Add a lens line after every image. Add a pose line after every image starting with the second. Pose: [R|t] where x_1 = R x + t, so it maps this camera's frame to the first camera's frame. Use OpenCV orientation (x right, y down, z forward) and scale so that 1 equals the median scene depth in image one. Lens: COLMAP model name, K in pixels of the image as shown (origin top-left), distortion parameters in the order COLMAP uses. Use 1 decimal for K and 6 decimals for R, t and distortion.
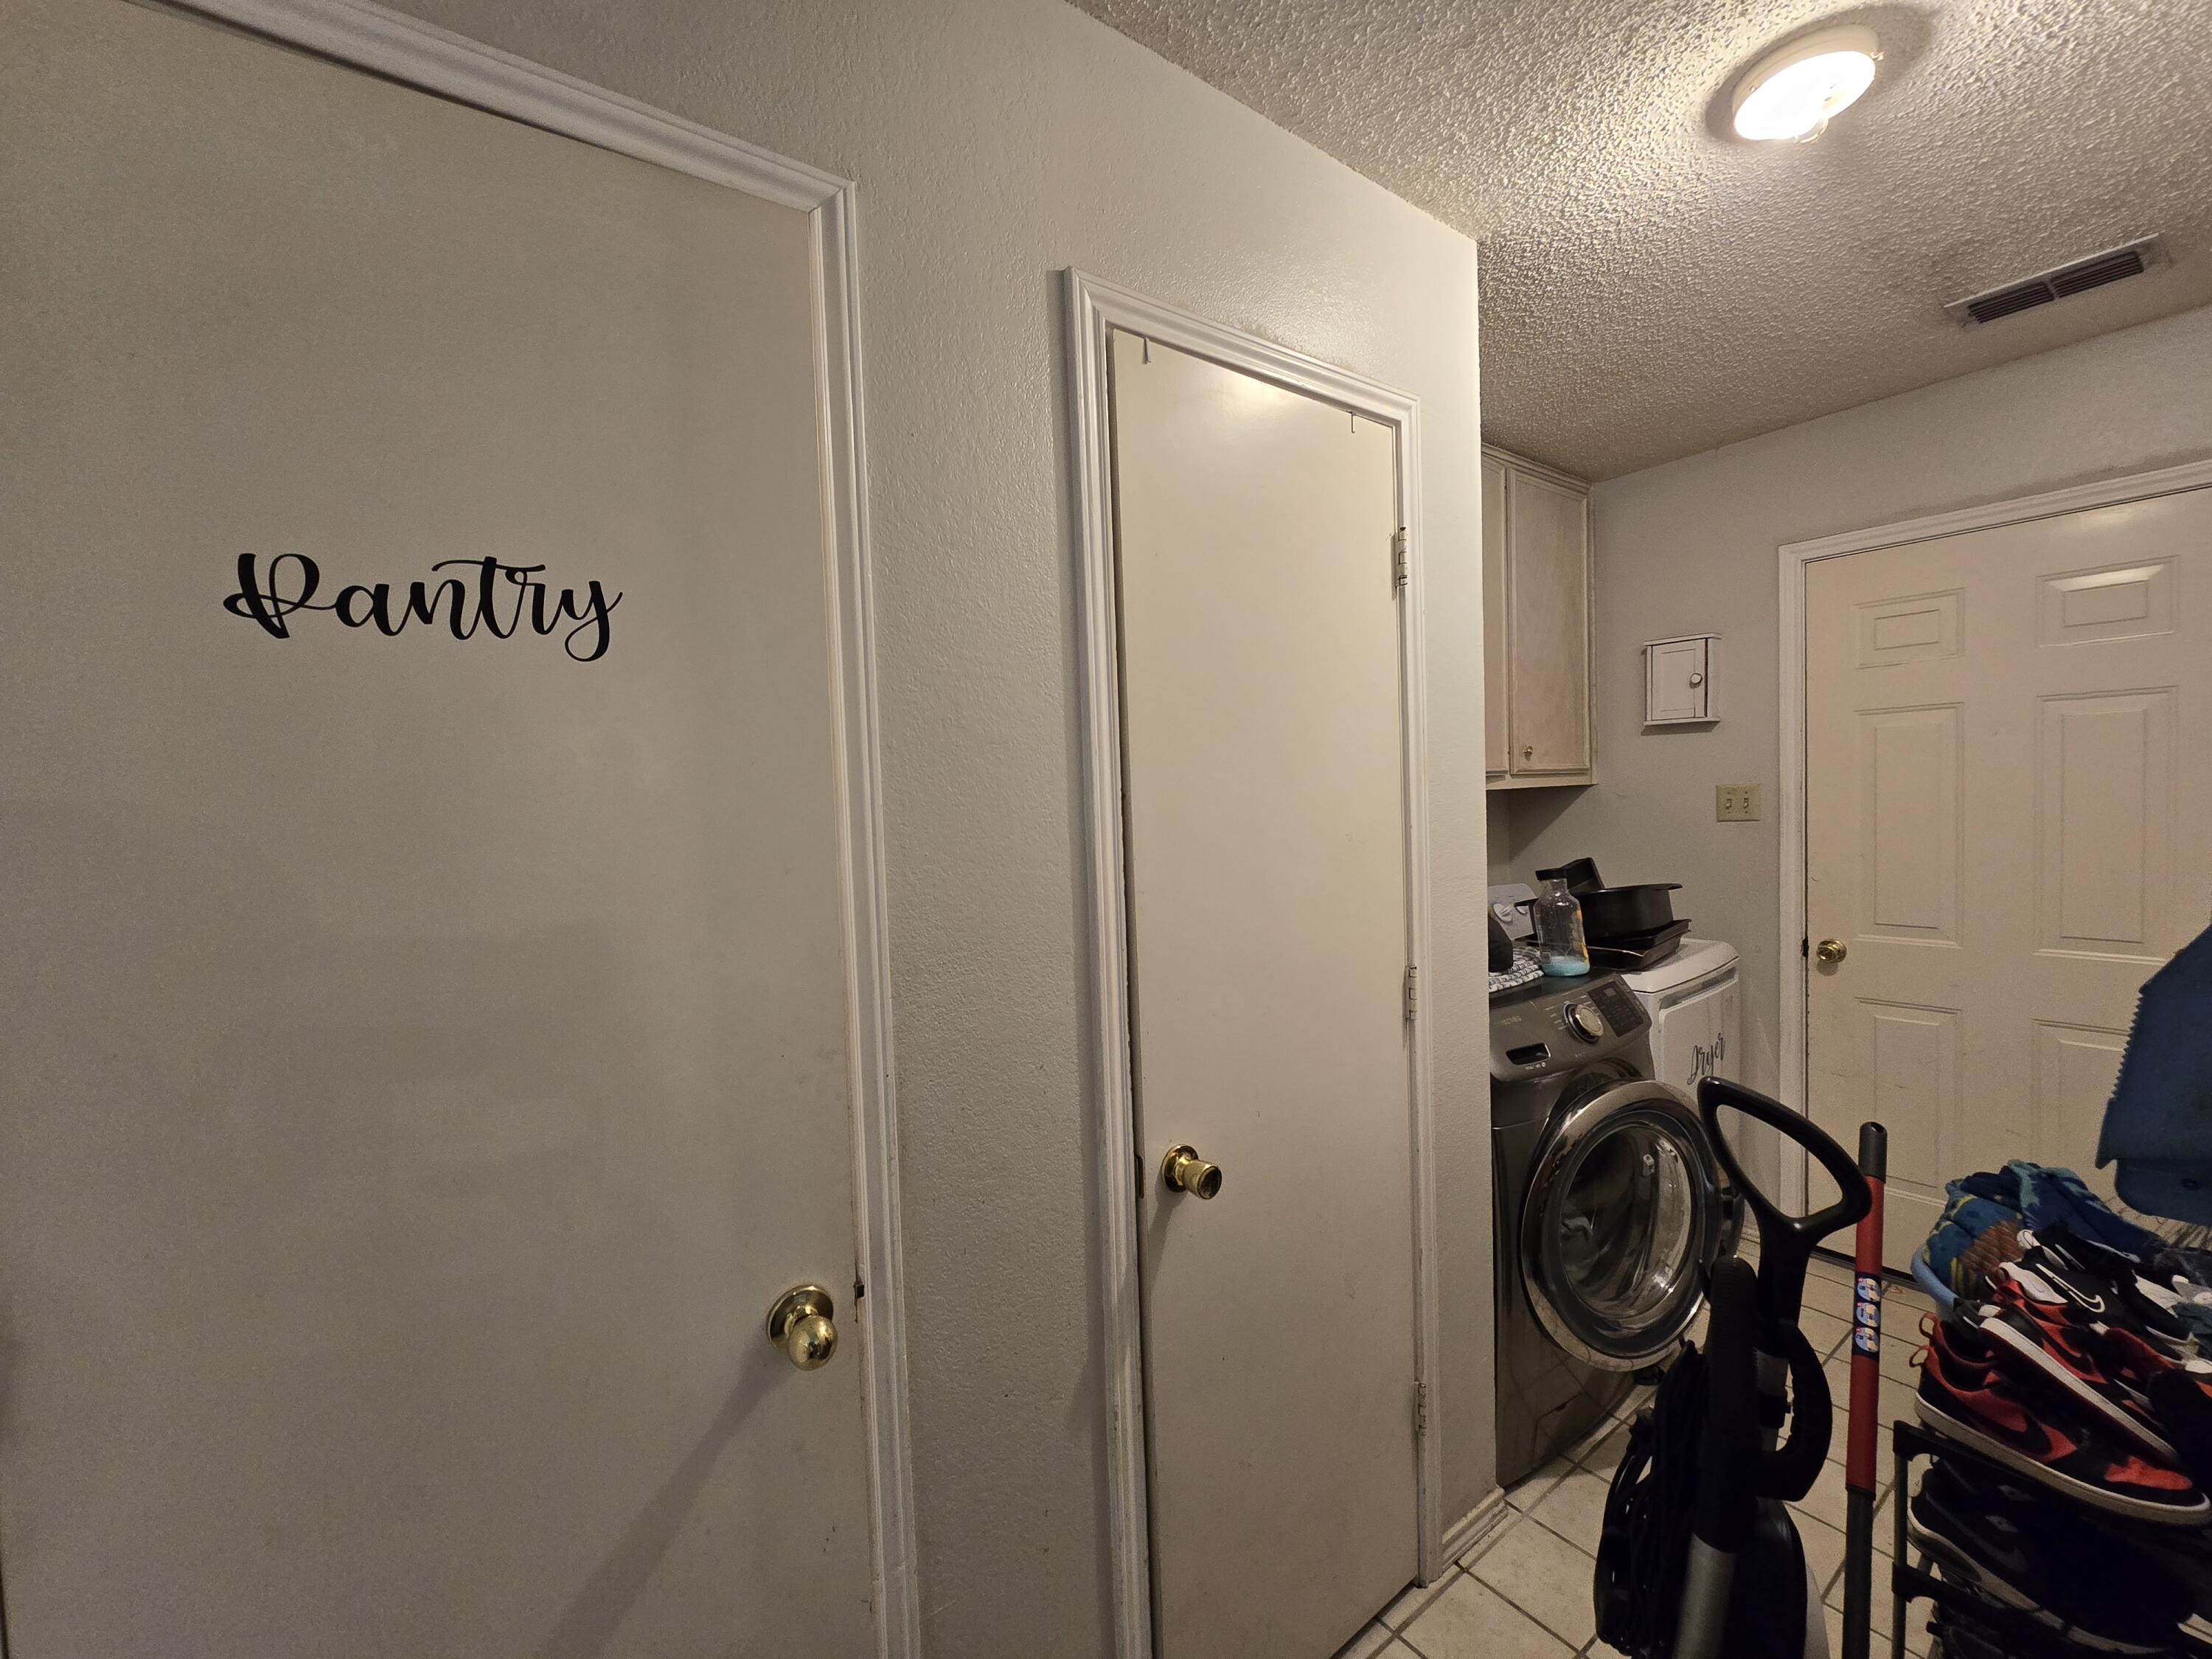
lens RADIAL K [[907.6, 0, 1102.8], [0, 907.6, 841.3], [0, 0, 1]] dist [-0.001287, 0.000856]
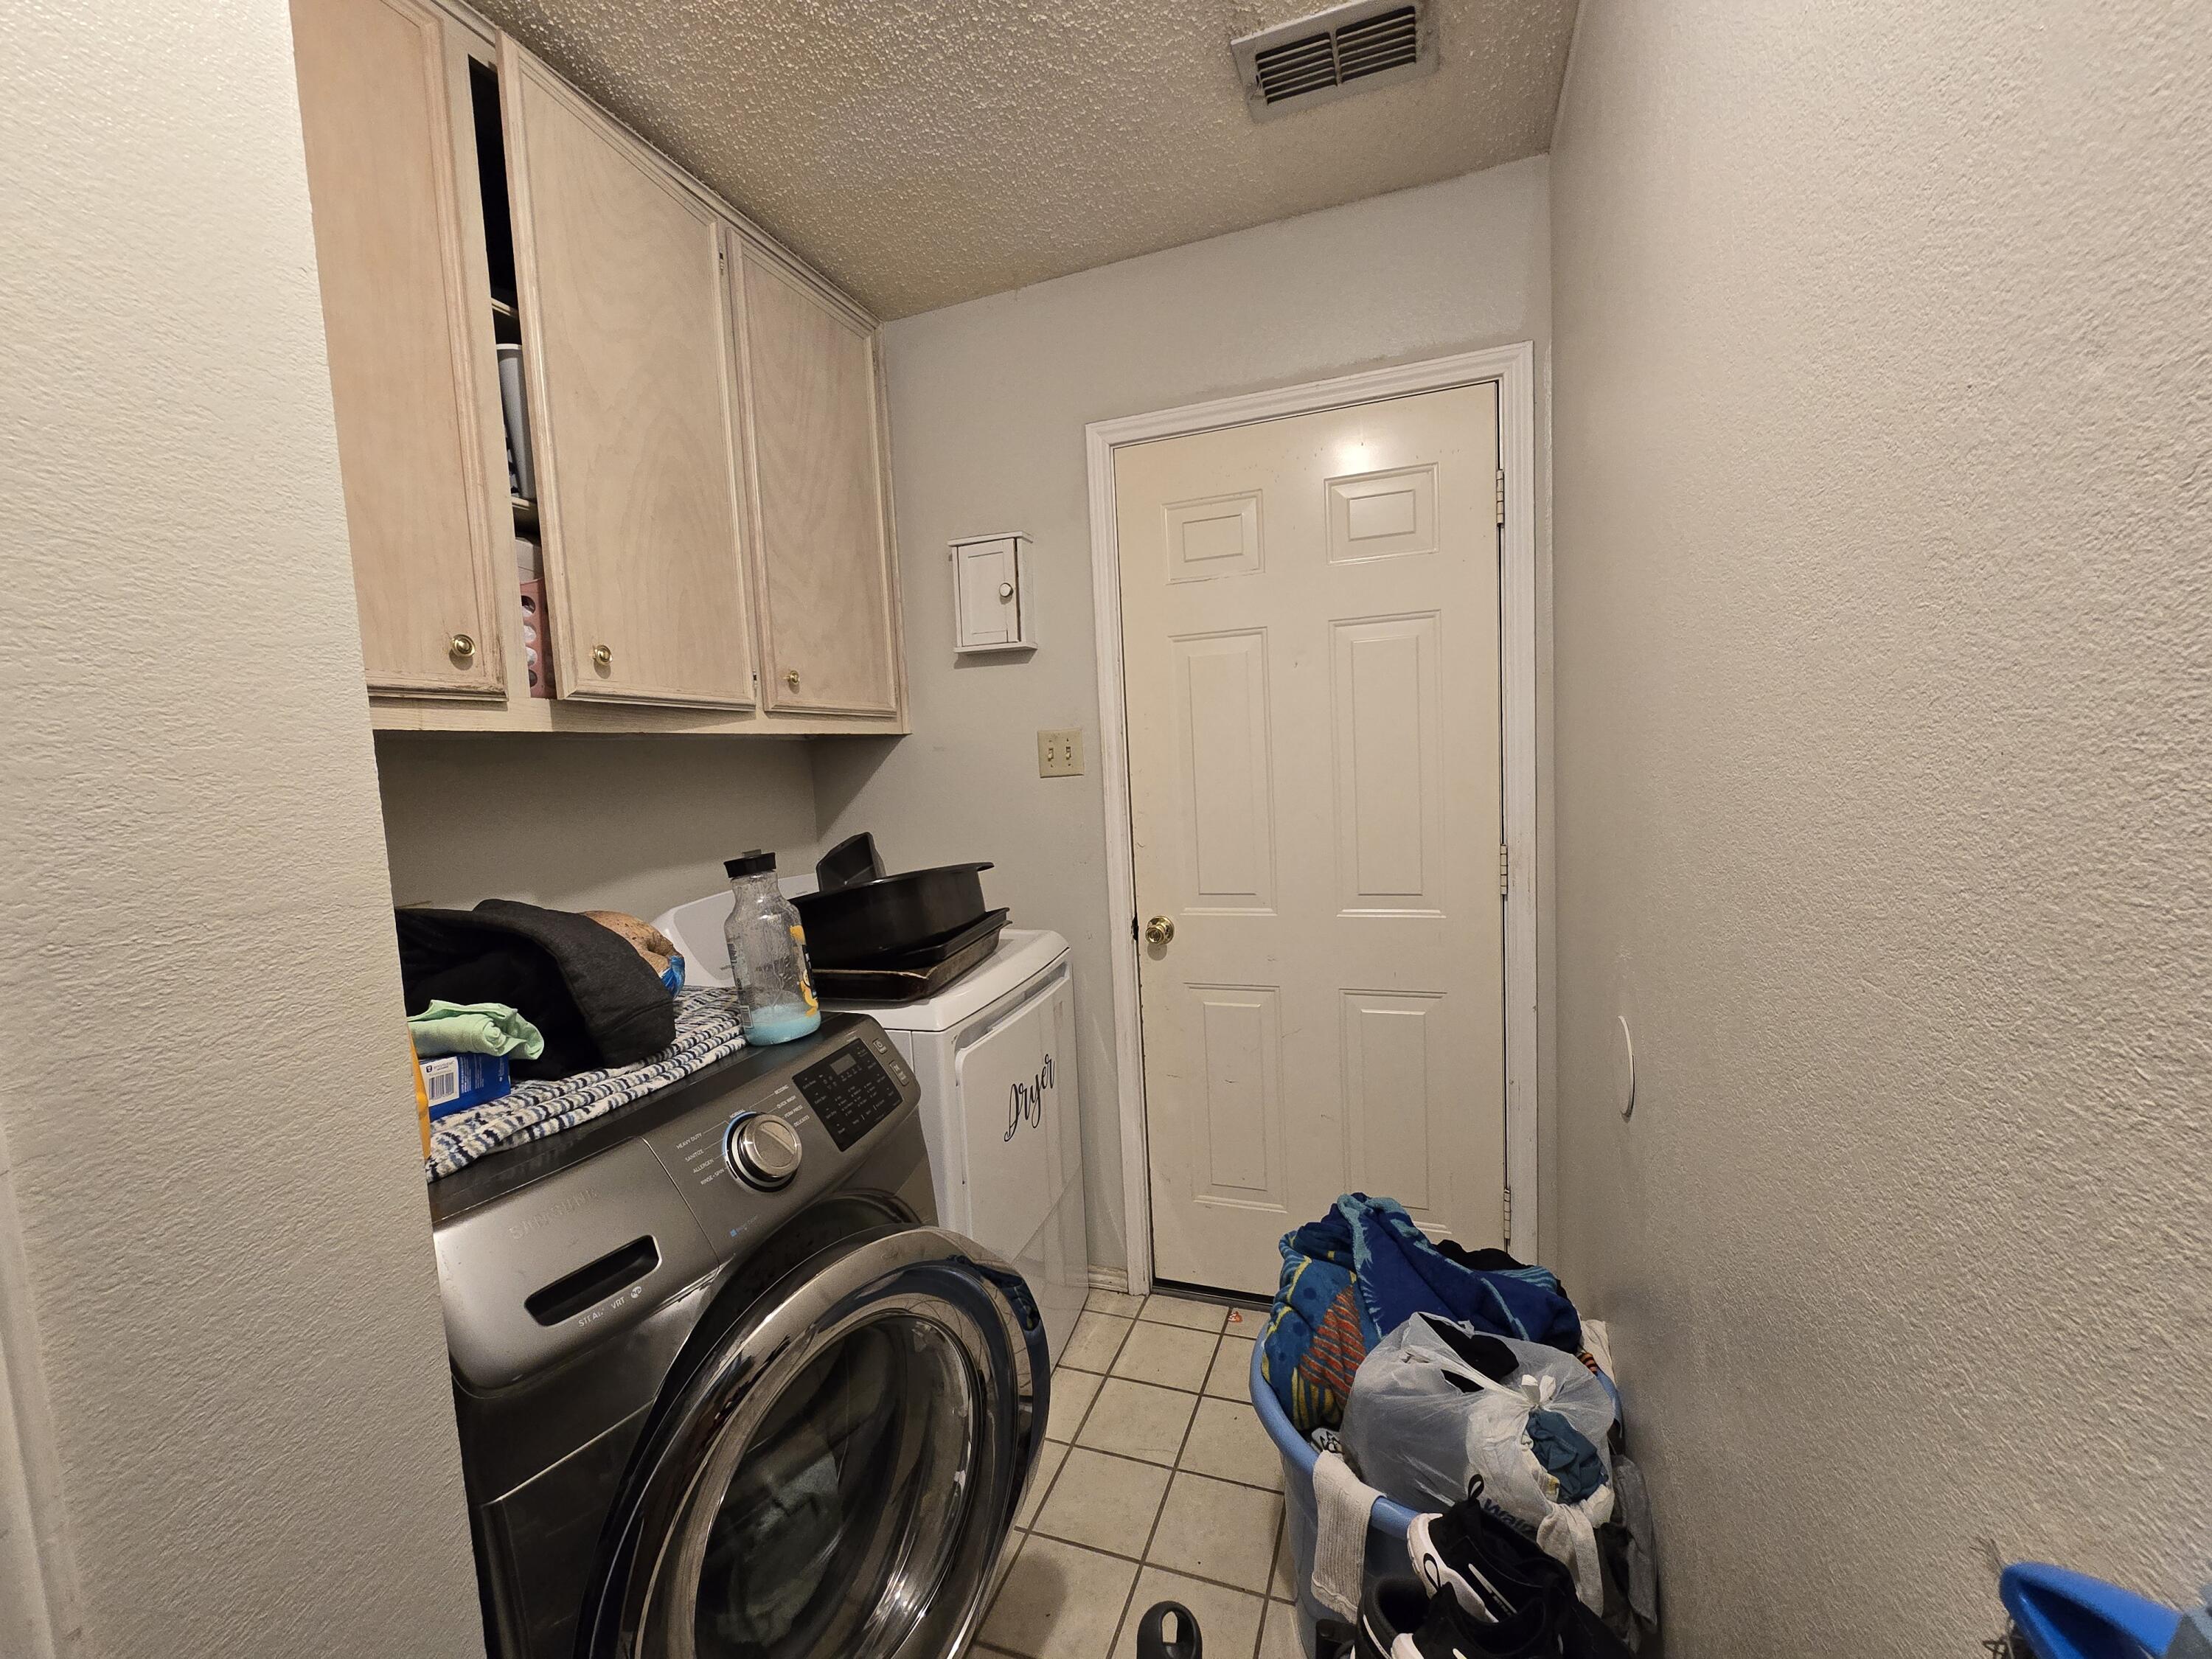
lens RADIAL K [[905.5, 0, 1097.5], [0, 905.5, 835.8], [0, 0, 1]] dist [0.001807, 0.001194]
pose [[0.835122, -0.053187, 0.547487, 0.313310], [0.045002, 0.998584, 0.028365, 0.009300], [-0.548220, 0.000950, 0.836334, 0.346987]]
